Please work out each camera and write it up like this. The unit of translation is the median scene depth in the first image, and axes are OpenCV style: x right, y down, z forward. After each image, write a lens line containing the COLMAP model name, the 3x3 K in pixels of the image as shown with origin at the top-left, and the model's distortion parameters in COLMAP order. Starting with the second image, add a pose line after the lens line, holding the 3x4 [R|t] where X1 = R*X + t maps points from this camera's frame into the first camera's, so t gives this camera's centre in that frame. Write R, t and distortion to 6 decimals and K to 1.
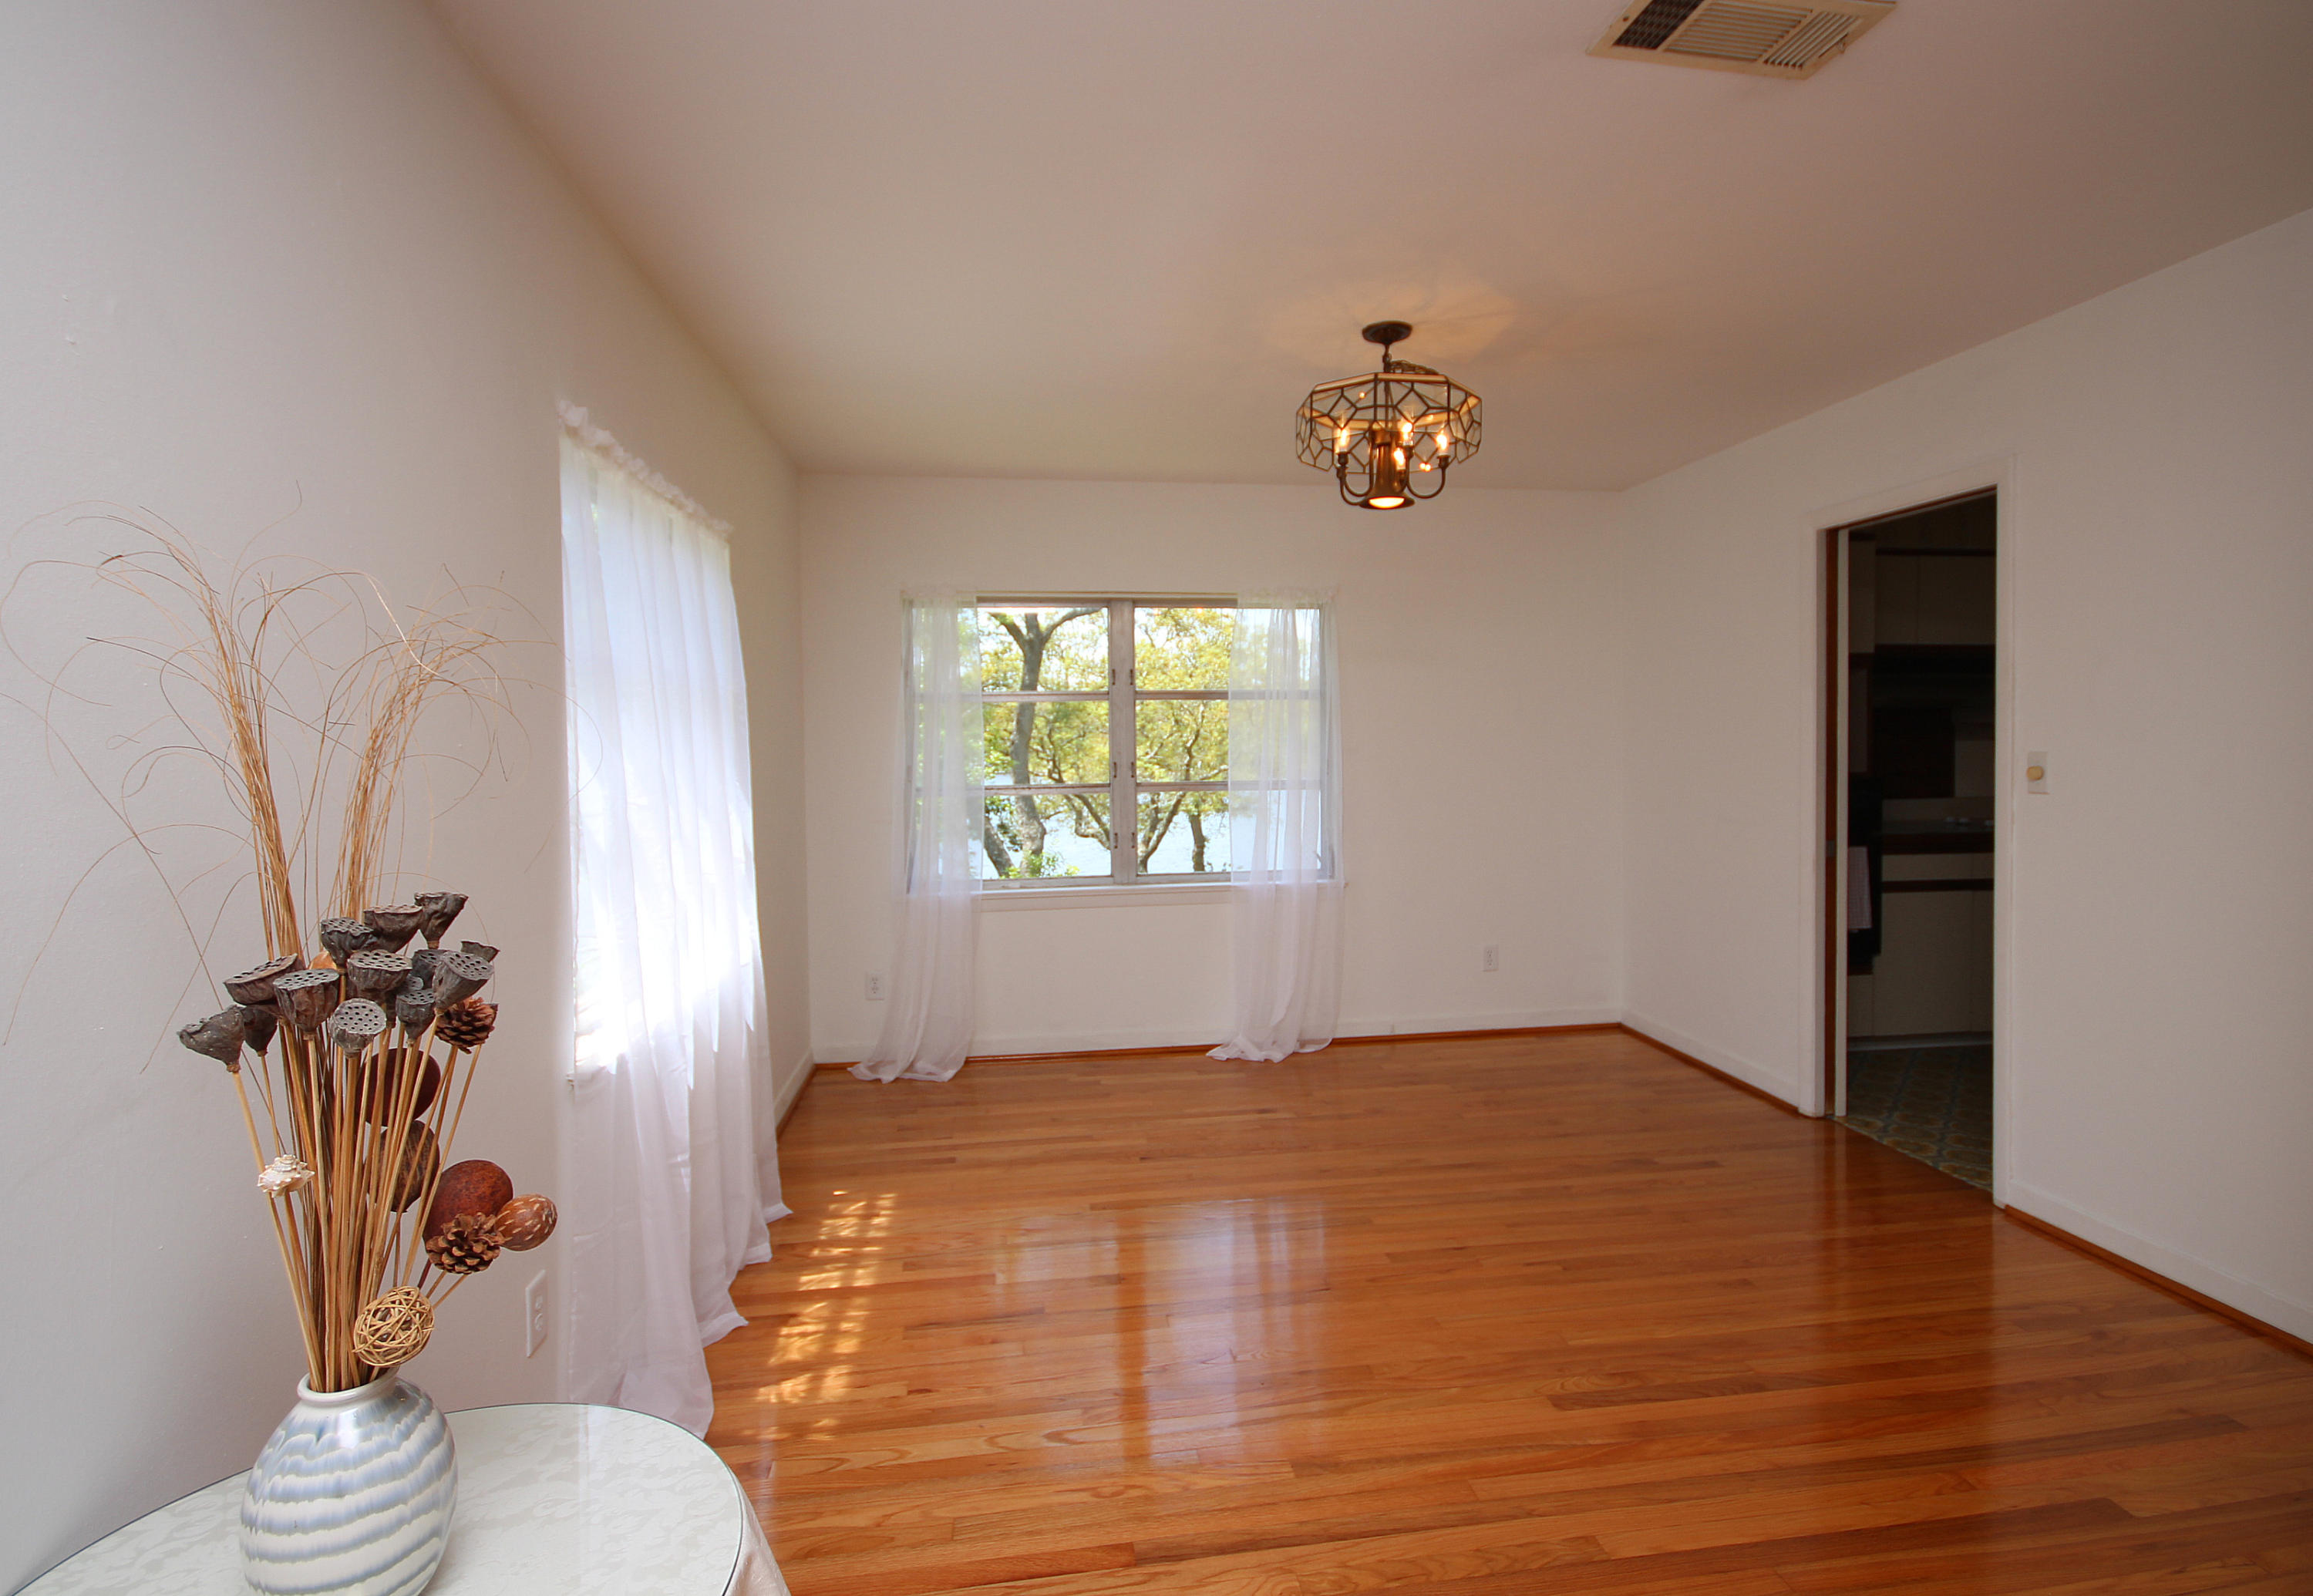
lens RADIAL K [[1070.8, 0, 1157.7], [0, 1070.8, 760.2], [0, 0, 1]] dist [0.000436, 0.000101]
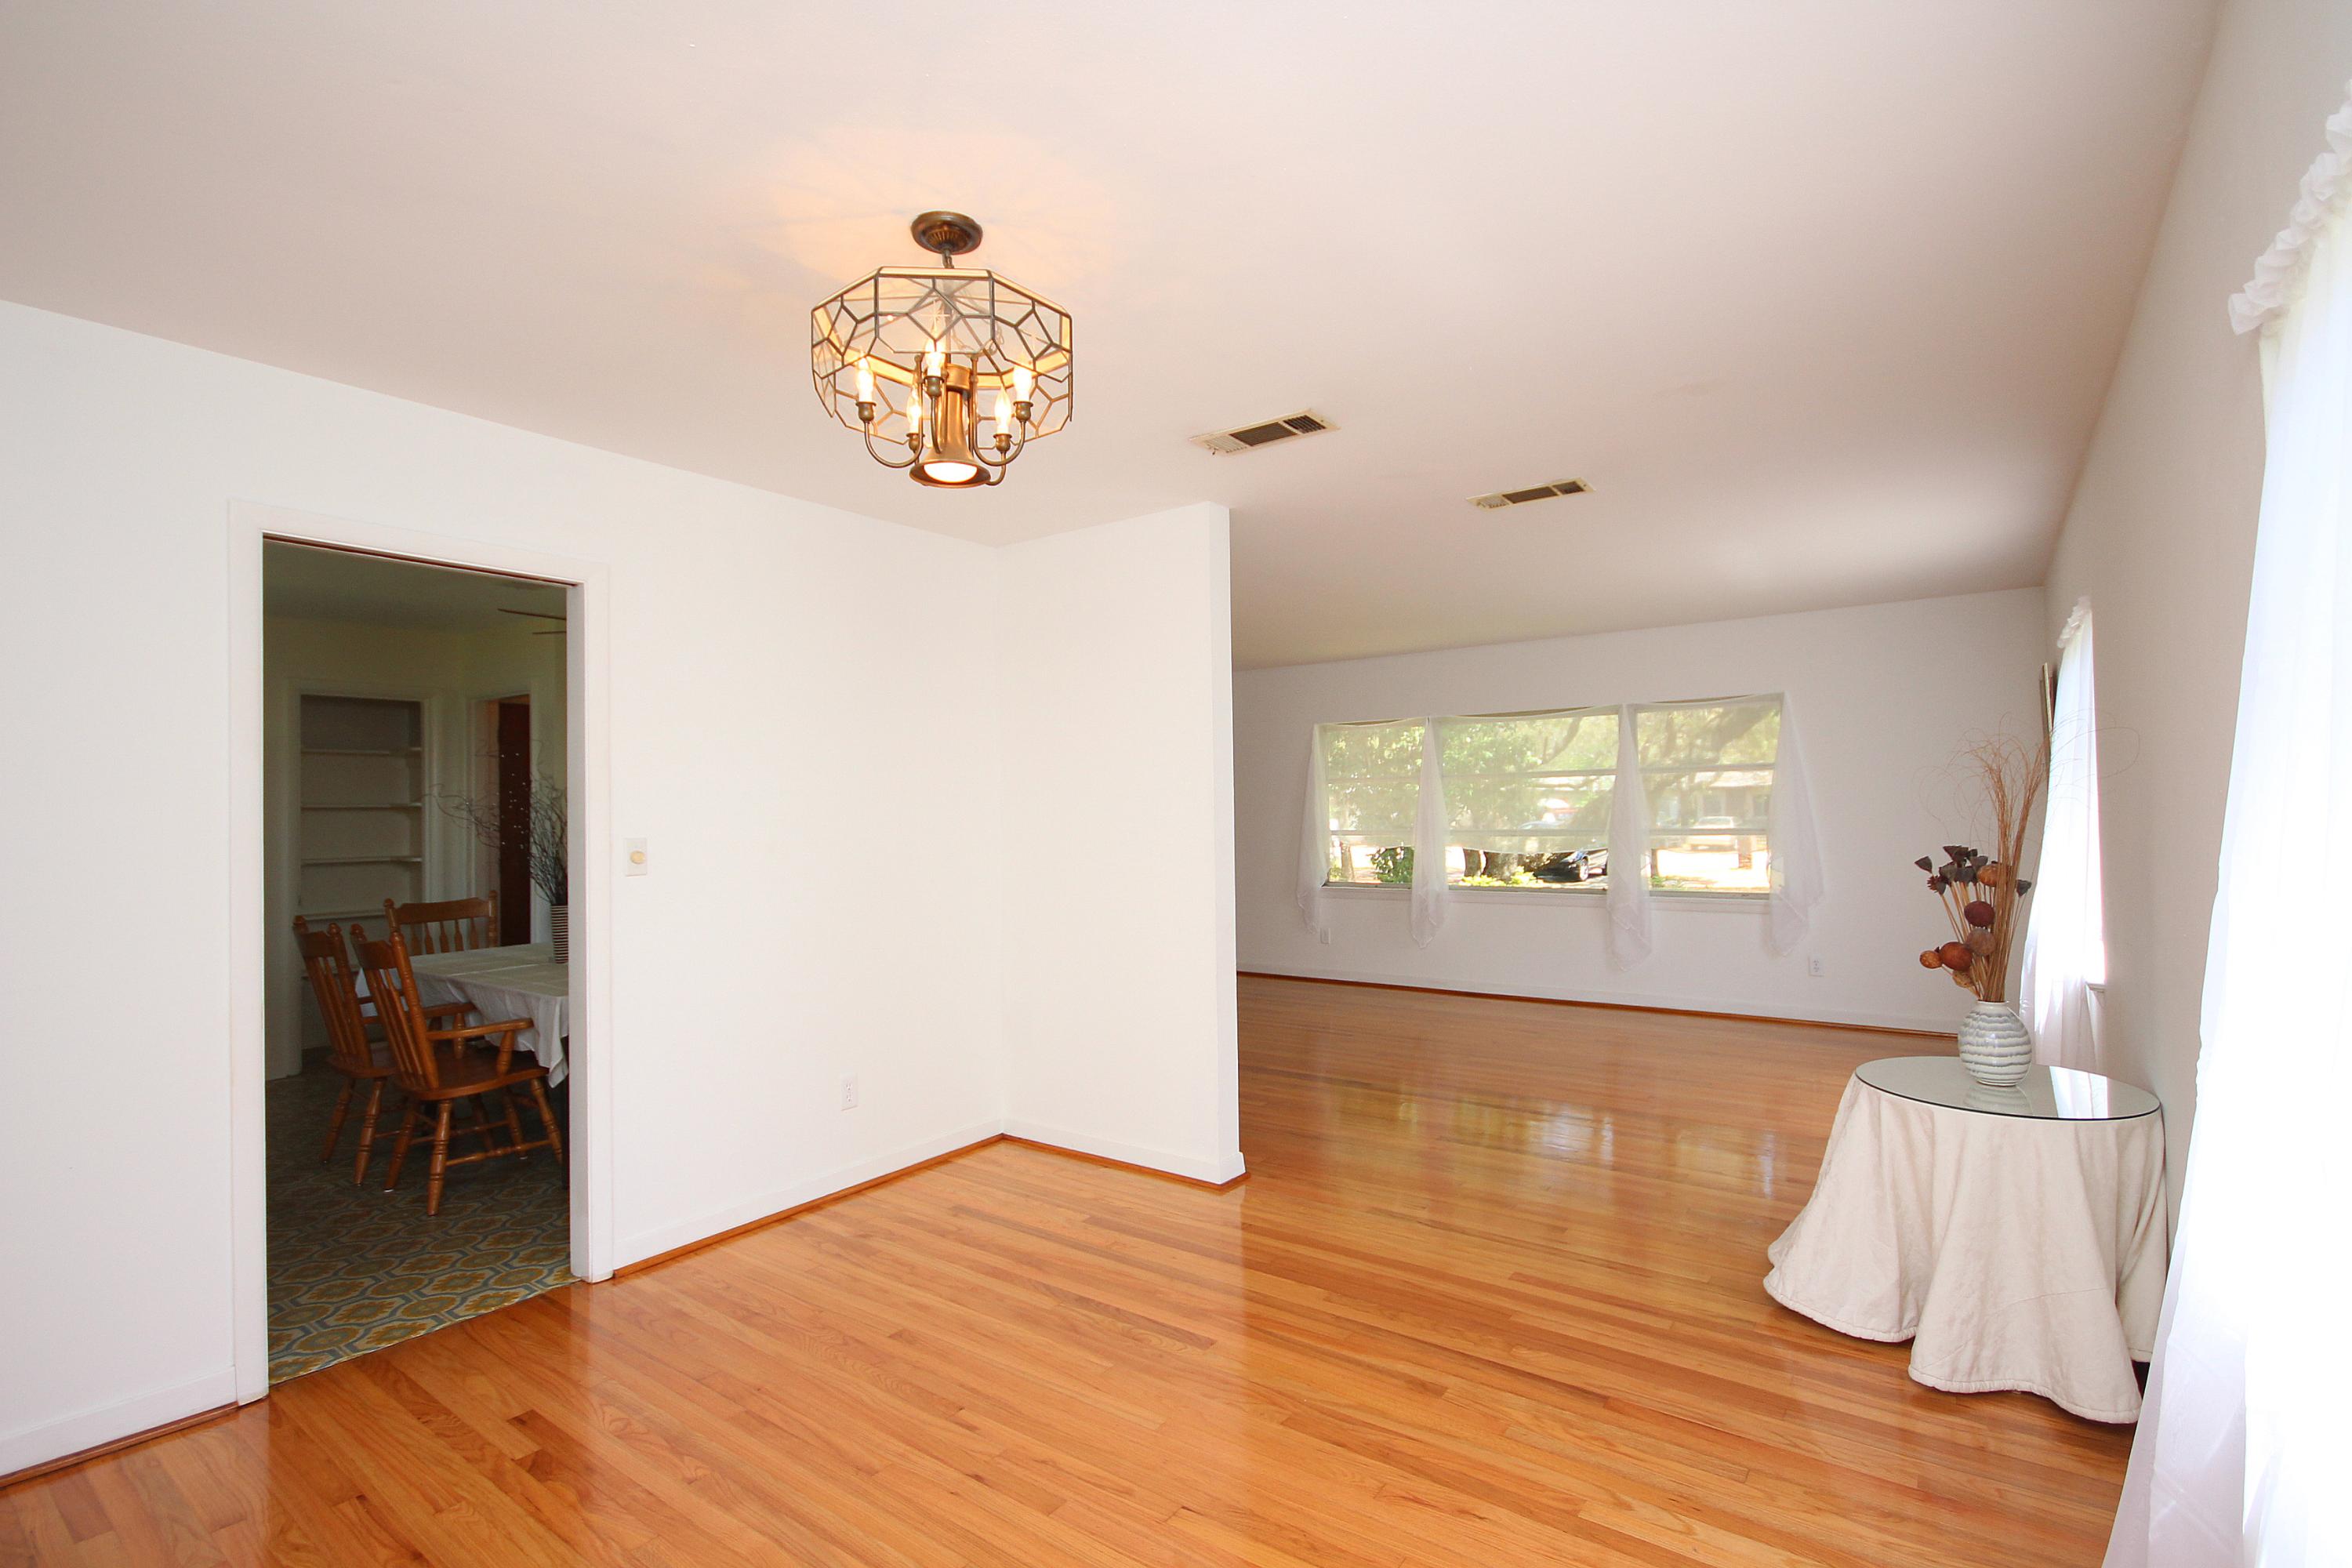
lens RADIAL K [[1081.3, 0, 1176.5], [0, 1081.3, 795.3], [0, 0, 1]] dist [-0.003218, -0.000301]
pose [[-0.712374, 0.034189, 0.700967, -0.387446], [0.037168, 0.999249, -0.010964, -0.020500], [-0.700815, 0.018244, -0.713110, 1.466551]]
